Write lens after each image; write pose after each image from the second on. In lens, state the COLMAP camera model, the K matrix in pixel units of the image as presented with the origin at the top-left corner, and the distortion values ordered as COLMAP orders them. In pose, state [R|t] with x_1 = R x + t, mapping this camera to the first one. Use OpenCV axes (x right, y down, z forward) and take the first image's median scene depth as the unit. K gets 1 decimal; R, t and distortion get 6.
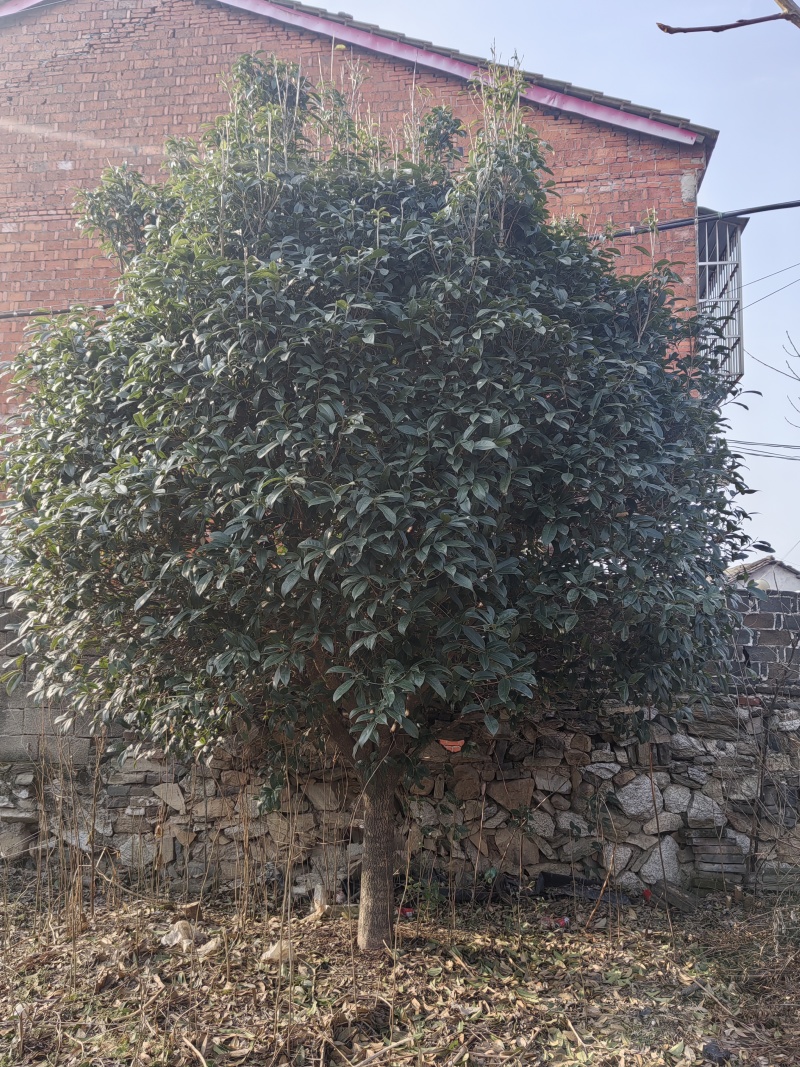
lens RADIAL K [[843.0, 0, 400.9], [0, 843.0, 533.7], [0, 0, 1]] dist [0.053770, -0.054925]
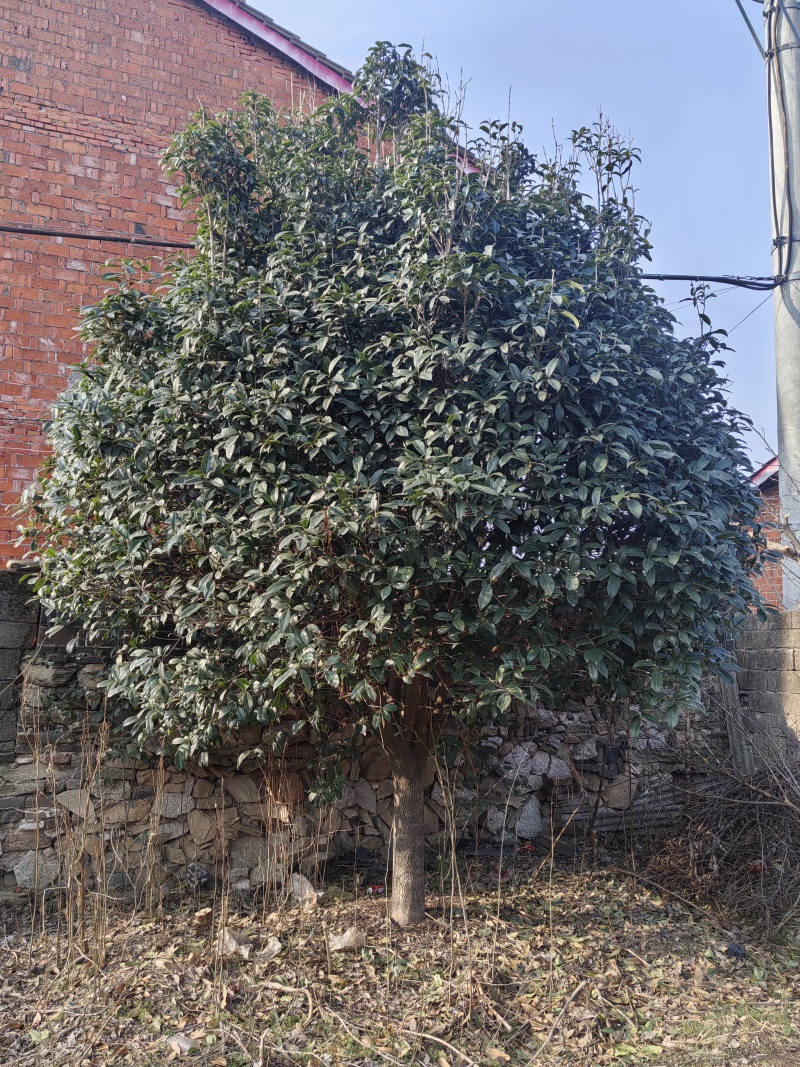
lens RADIAL K [[843.0, 0, 400.0], [0, 843.0, 533.6], [0, 0, 1]] dist [0.053770, -0.054925]
pose [[0.882262, 0.052282, 0.467846, -0.413239], [-0.063690, 0.997933, 0.008587, -0.004054], [-0.466430, -0.037373, 0.883768, 0.063122]]
